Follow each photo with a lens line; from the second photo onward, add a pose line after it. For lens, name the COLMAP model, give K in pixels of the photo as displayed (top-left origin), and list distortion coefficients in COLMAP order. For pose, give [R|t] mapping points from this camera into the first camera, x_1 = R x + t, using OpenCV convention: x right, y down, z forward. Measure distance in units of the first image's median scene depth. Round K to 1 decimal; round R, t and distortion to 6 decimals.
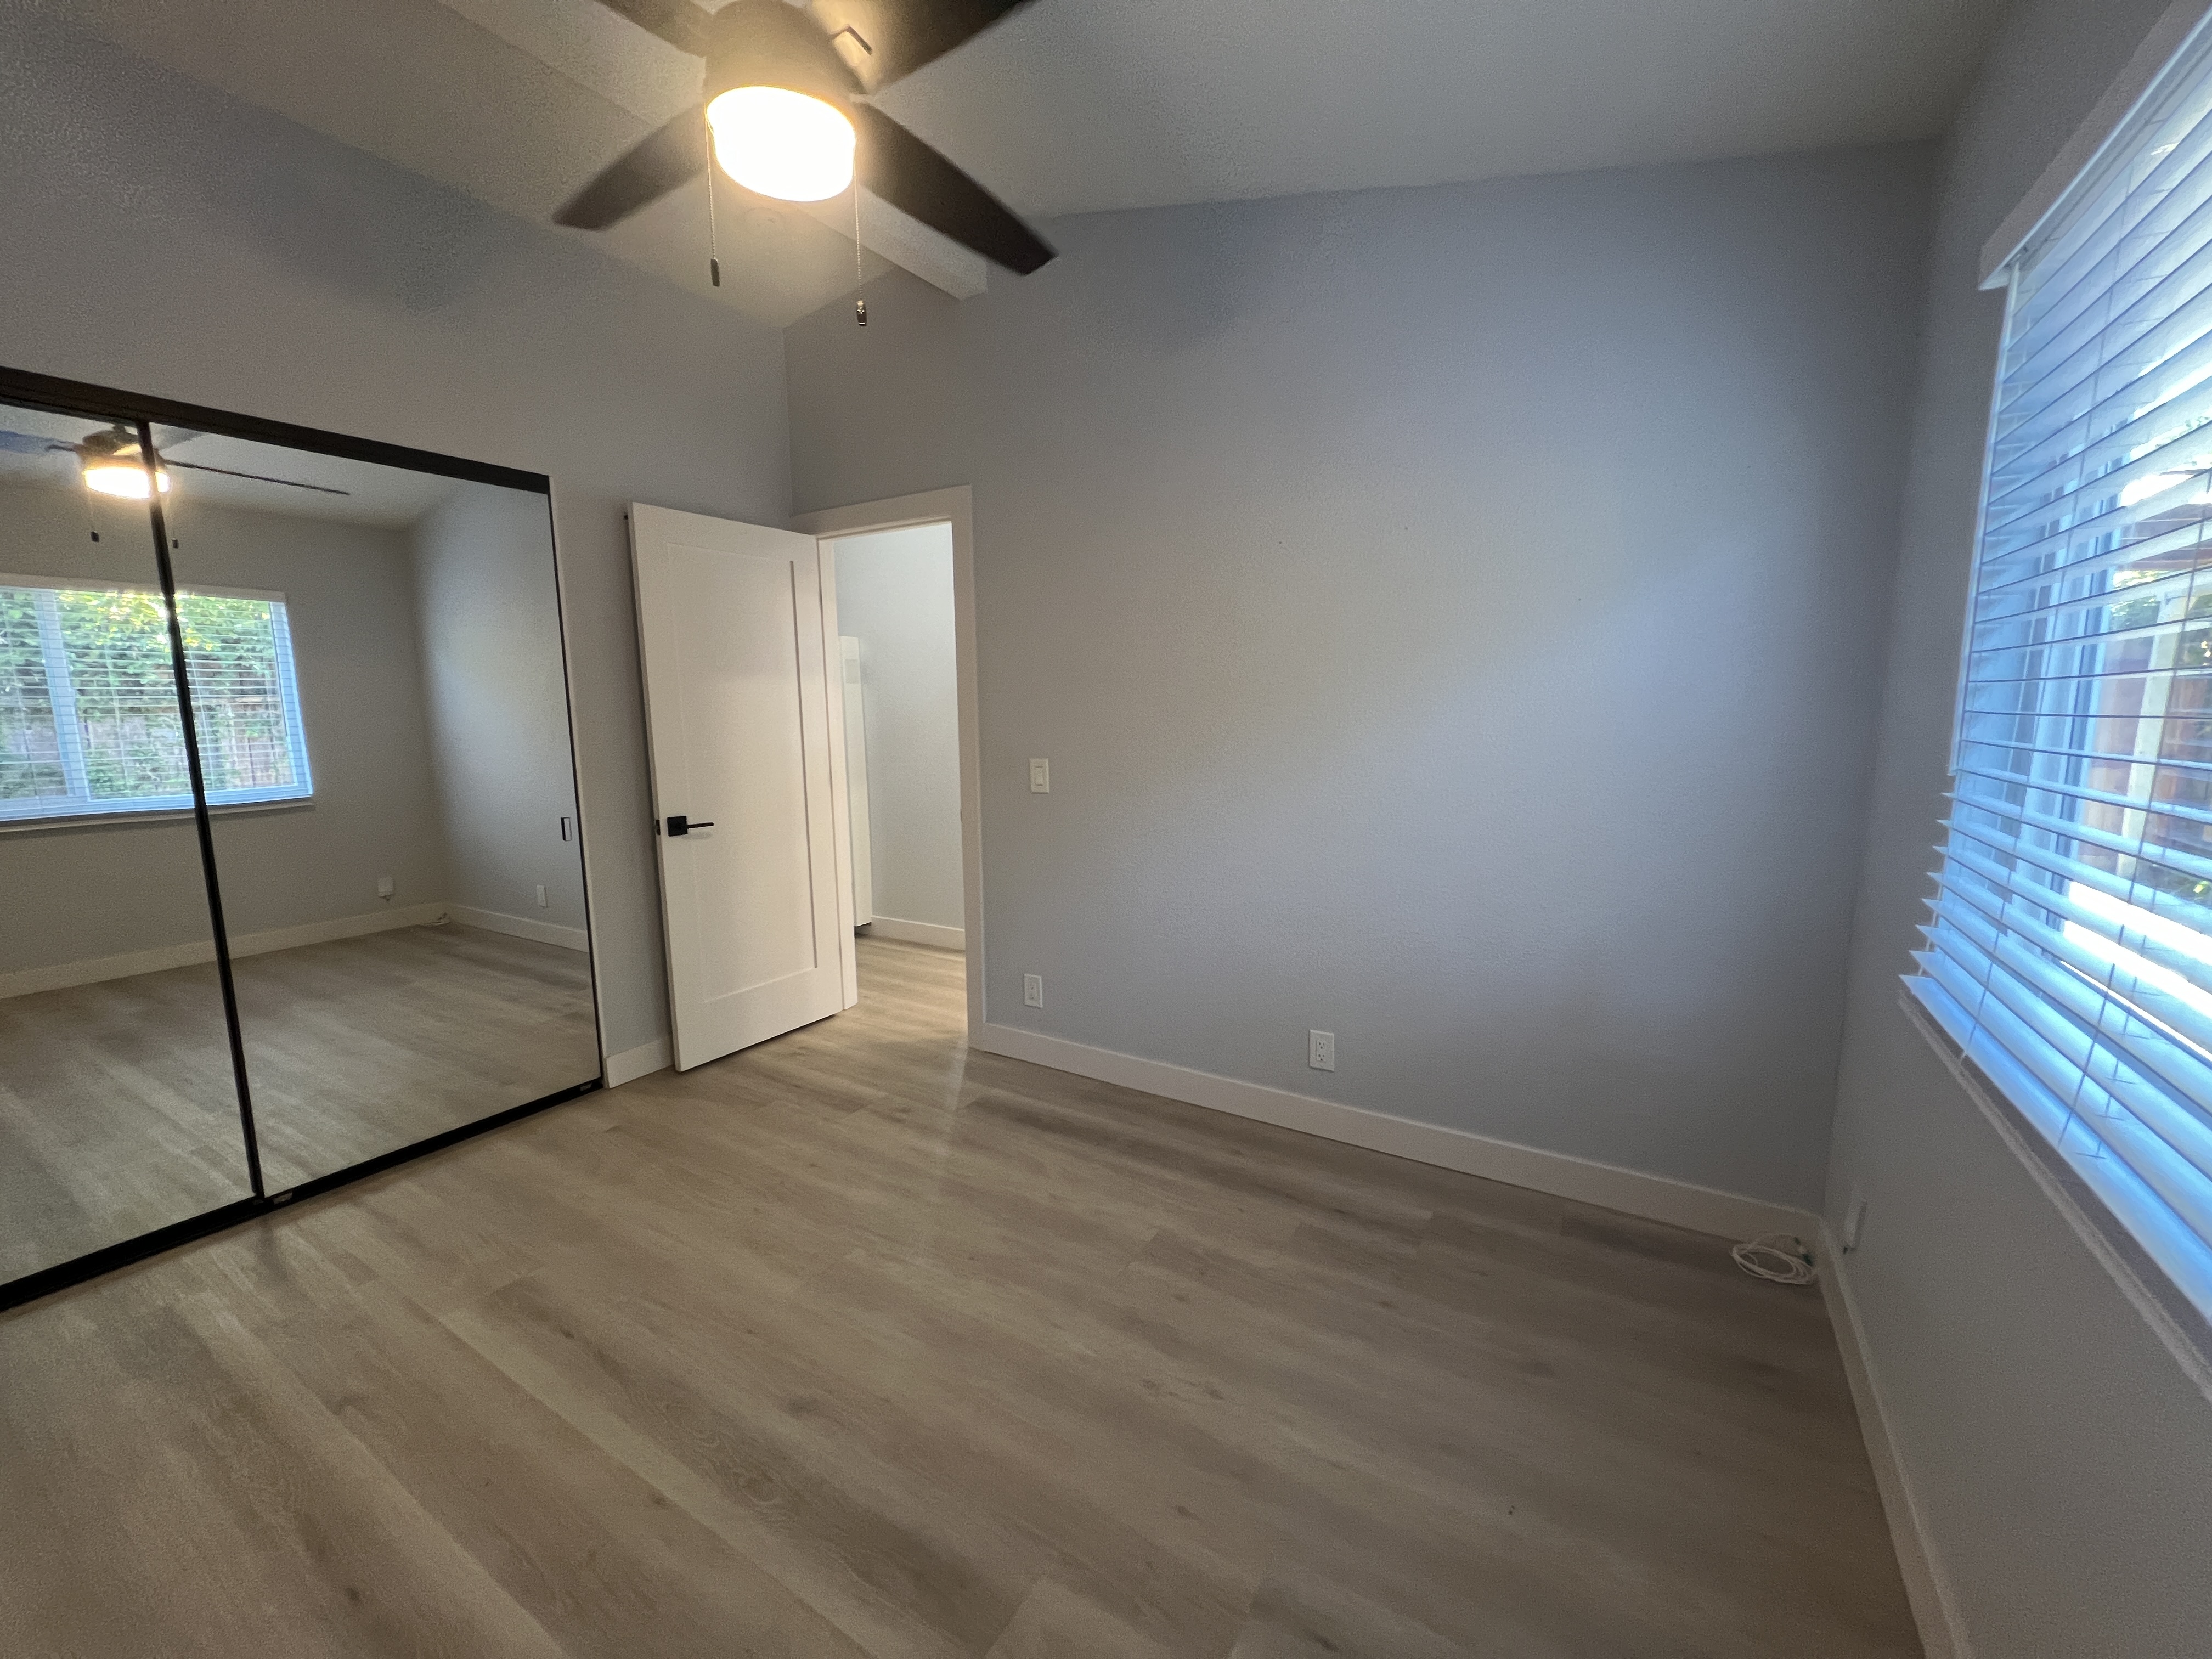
lens RADIAL K [[875.0, 0, 1113.6], [0, 875.0, 827.6], [0, 0, 1]] dist [-0.006054, -0.000333]
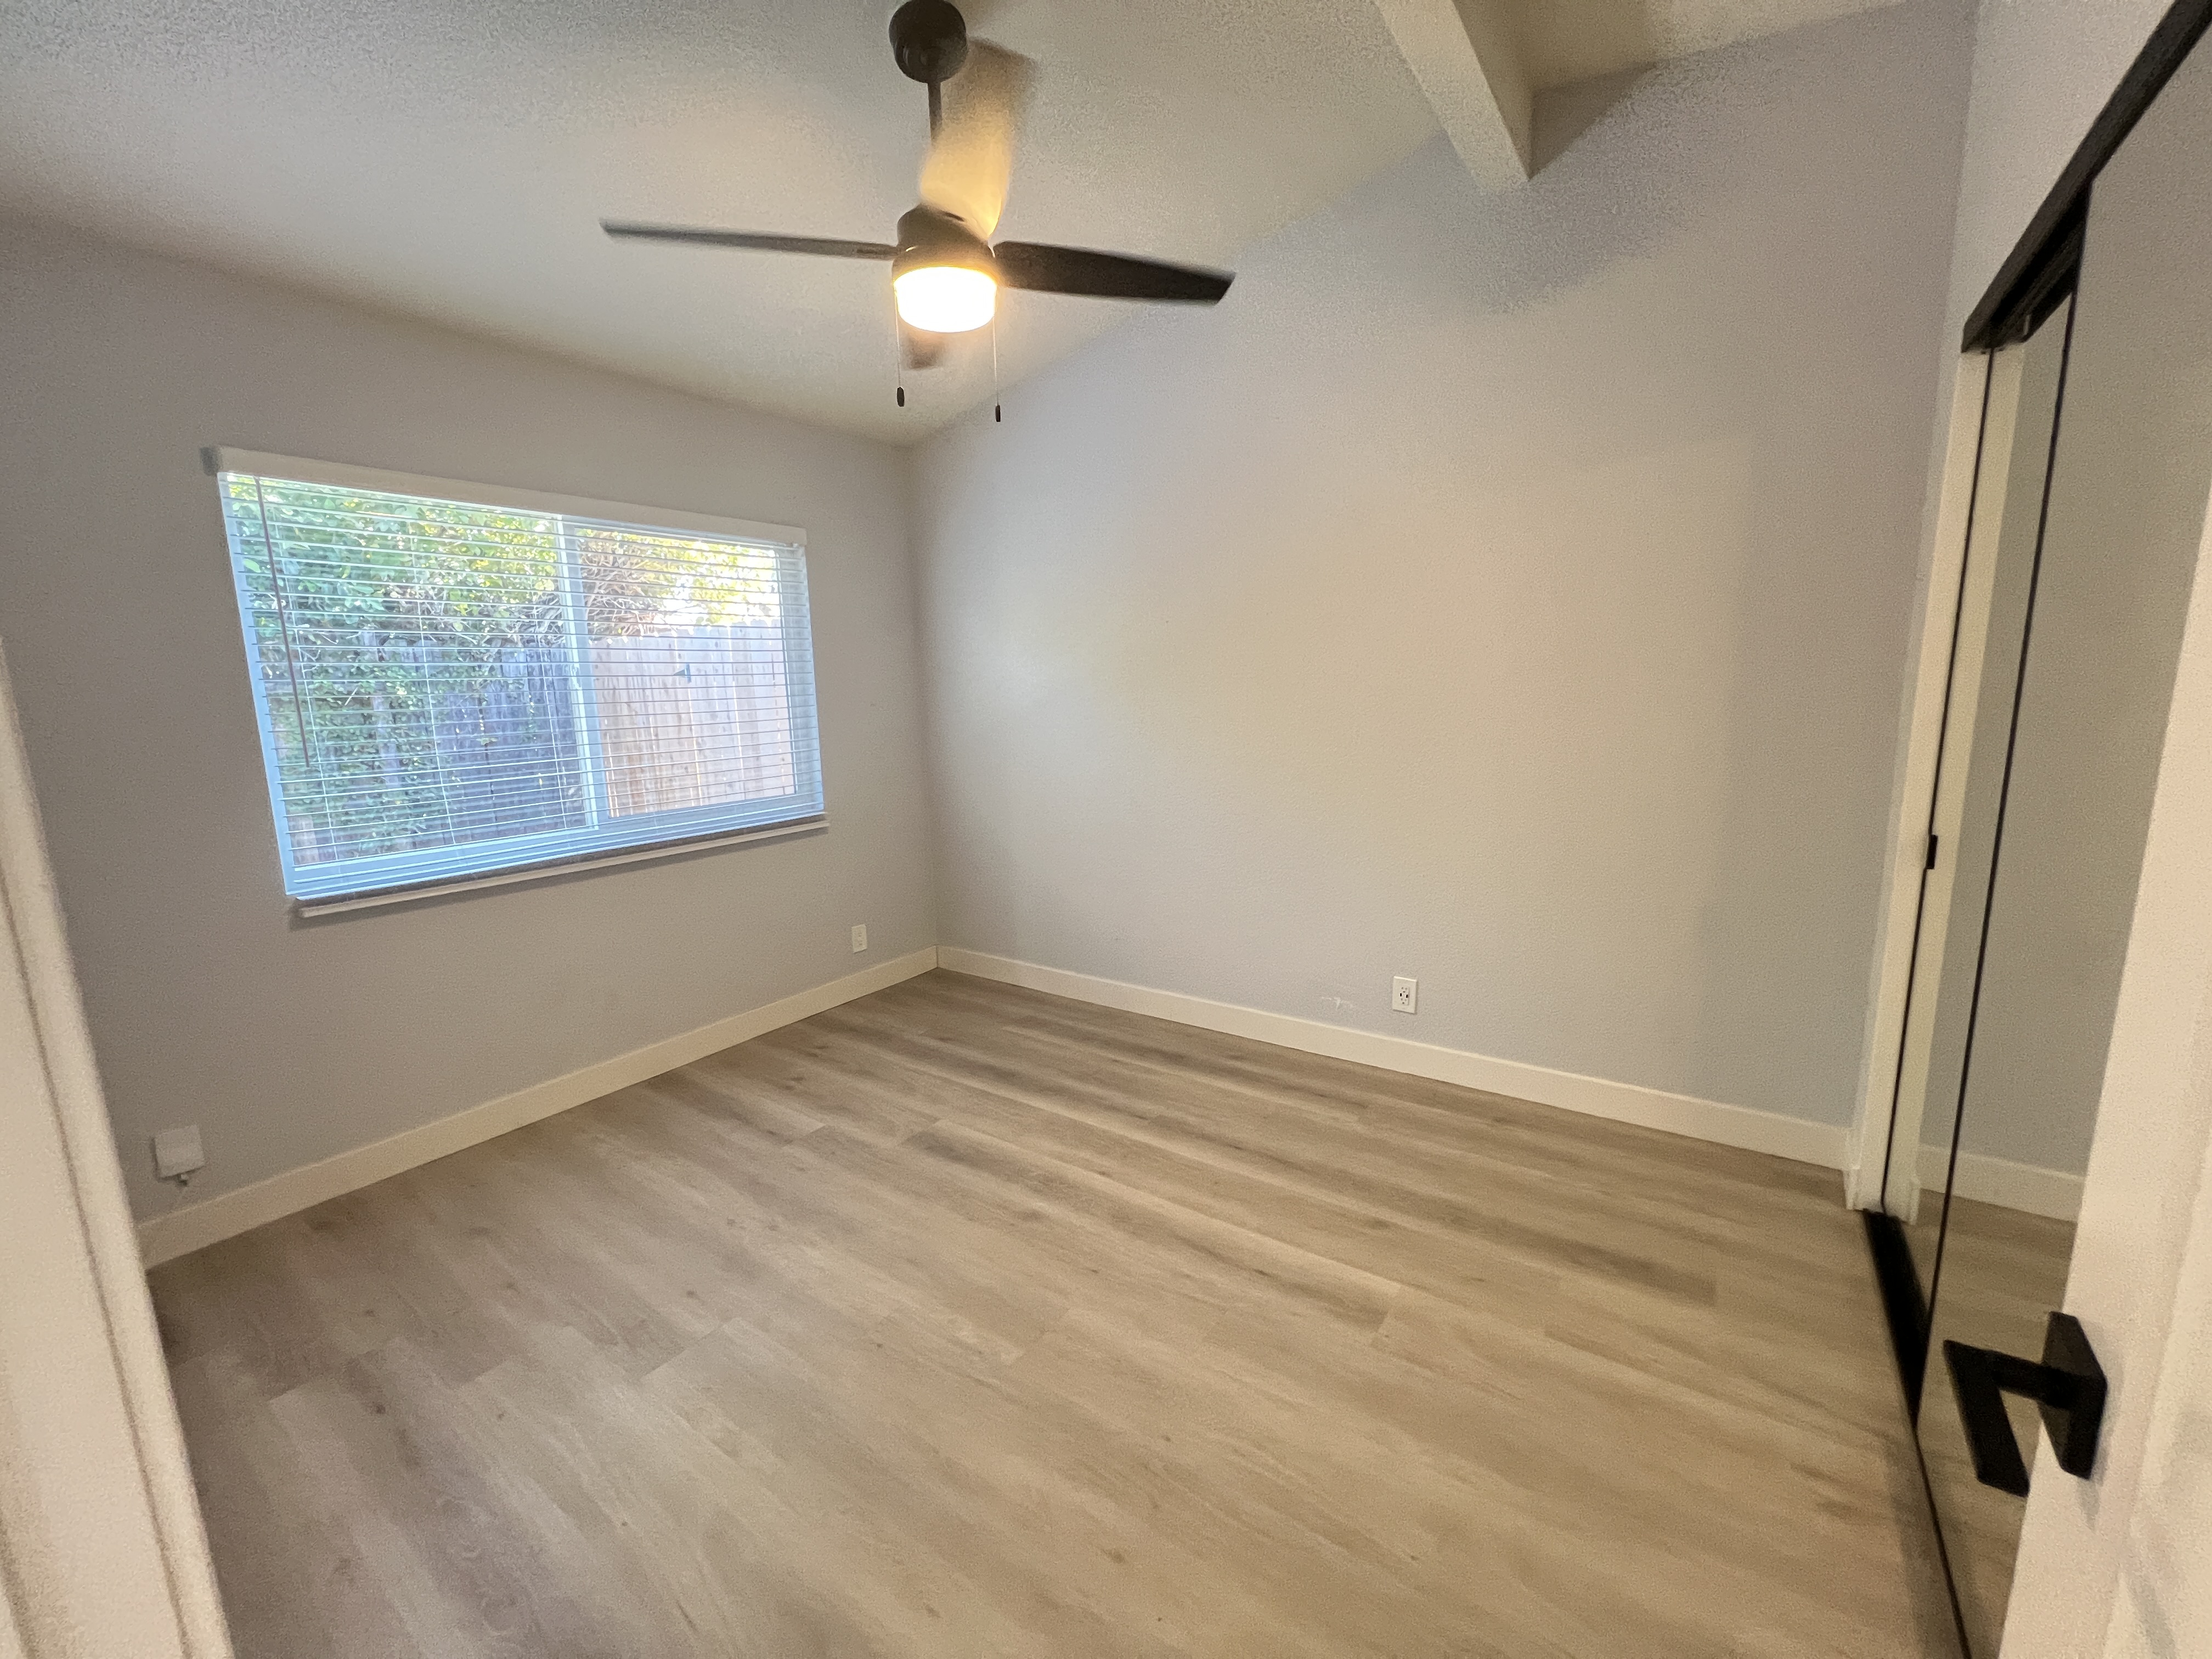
lens RADIAL K [[875.0, 0, 1113.6], [0, 875.0, 827.6], [0, 0, 1]] dist [-0.006054, -0.000333]
pose [[-0.997033, 0.021636, 0.073870, -0.475512], [0.042544, 0.954670, 0.294611, -0.247363], [-0.064147, 0.296880, -0.952758, 1.675248]]
